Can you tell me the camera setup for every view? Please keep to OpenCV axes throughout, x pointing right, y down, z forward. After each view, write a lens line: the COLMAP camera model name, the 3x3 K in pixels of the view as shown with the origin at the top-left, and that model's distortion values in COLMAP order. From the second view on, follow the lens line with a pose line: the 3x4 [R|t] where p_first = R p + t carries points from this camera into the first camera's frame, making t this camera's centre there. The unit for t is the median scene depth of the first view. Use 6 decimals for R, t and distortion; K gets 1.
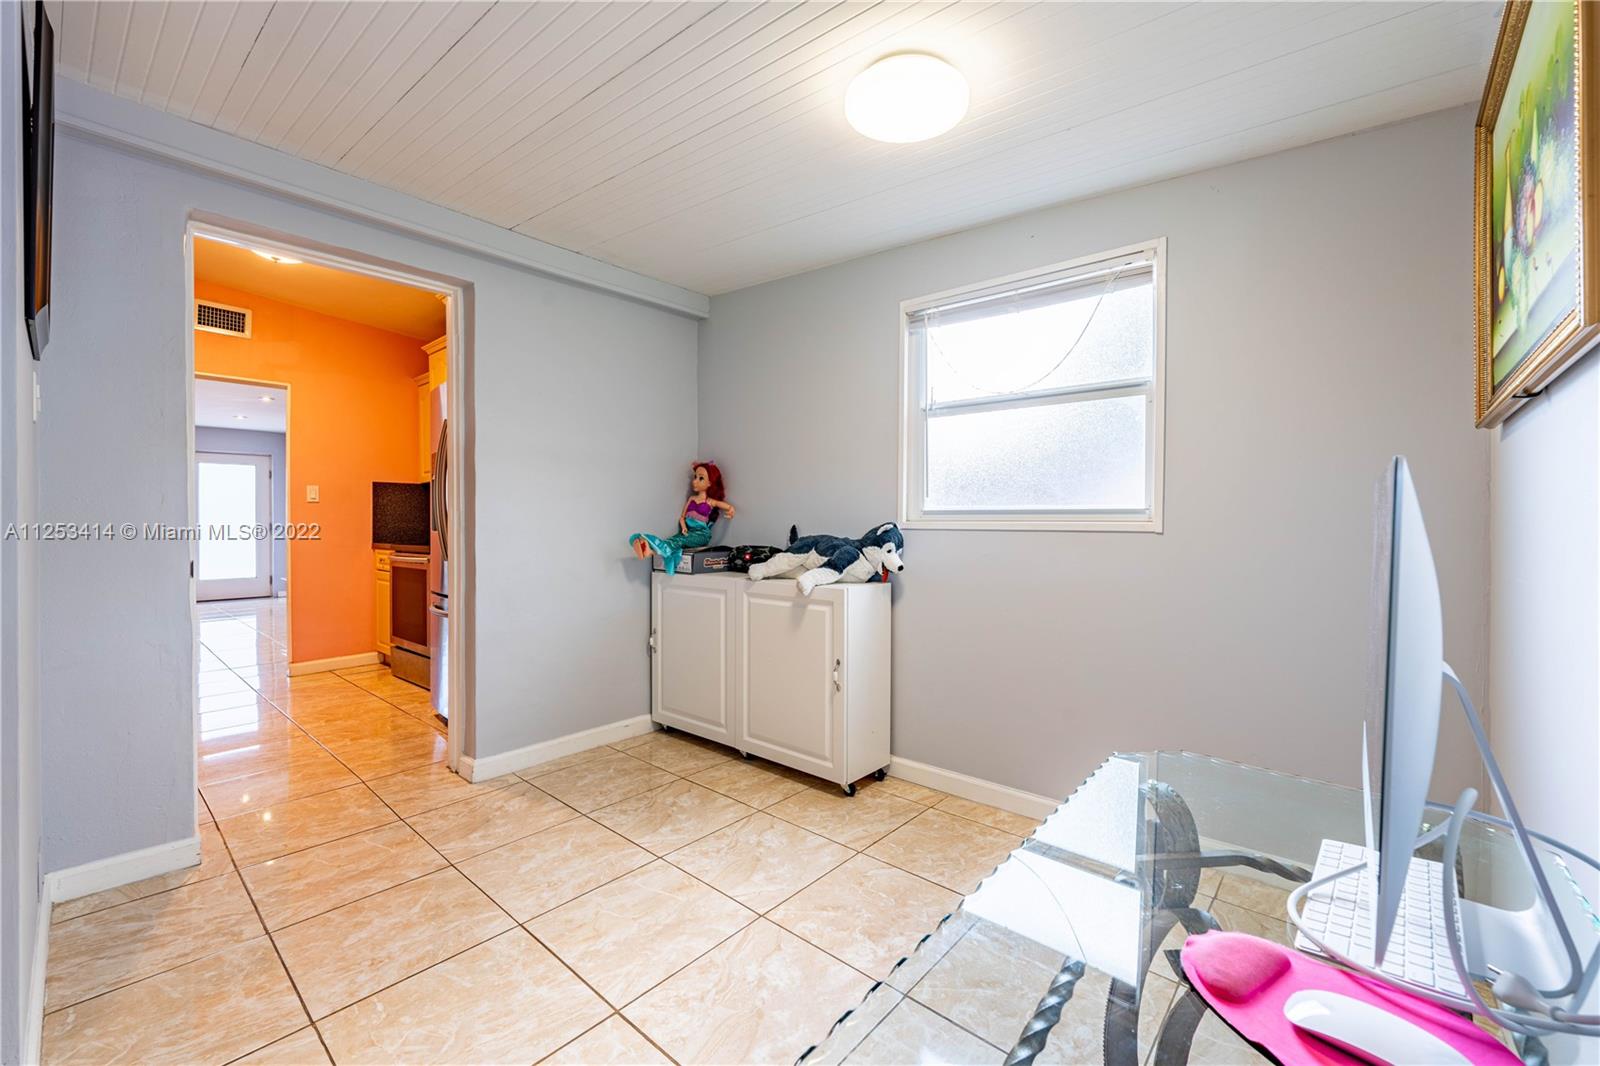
lens RADIAL K [[647.8, 0, 790.0], [0, 647.8, 532.1], [0, 0, 1]] dist [0.002116, -0.001230]
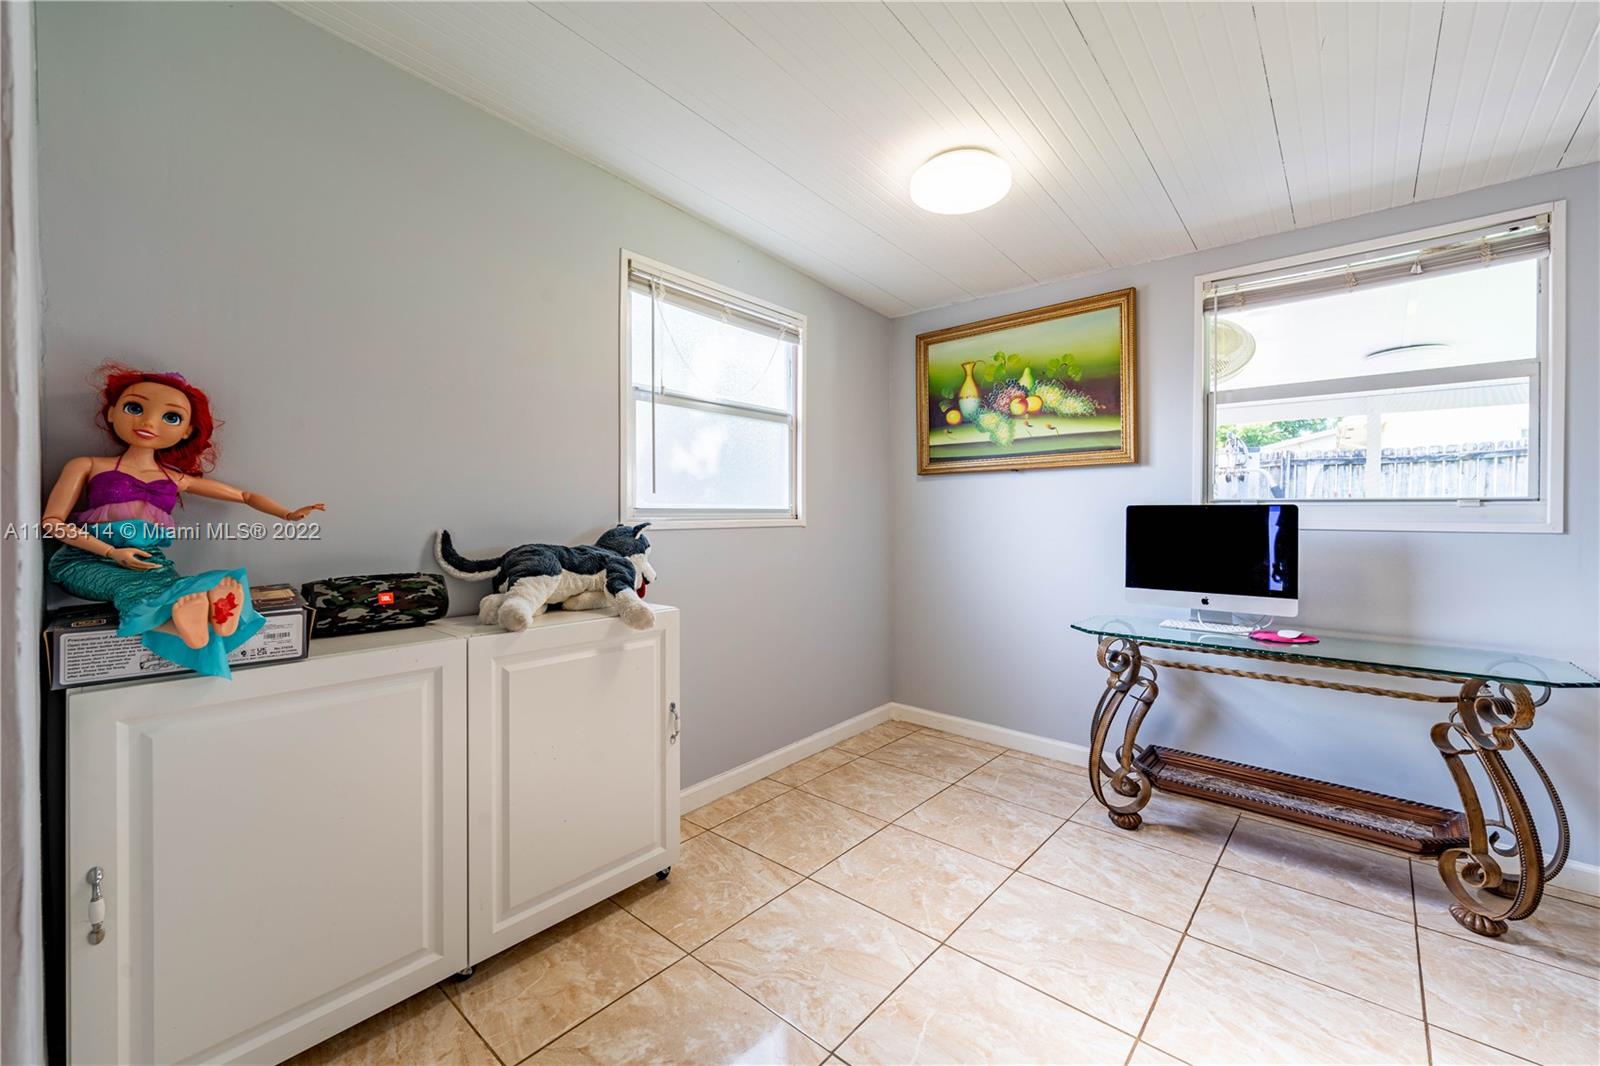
lens RADIAL K [[647.8, 0, 800.4], [0, 647.8, 525.4], [0, 0, 1]] dist [0.002116, -0.001230]
pose [[-0.004120, -0.019425, 0.999803, -0.675600], [0.020421, 0.999601, 0.019505, -0.024229], [-0.999783, 0.020498, -0.003722, 0.835247]]
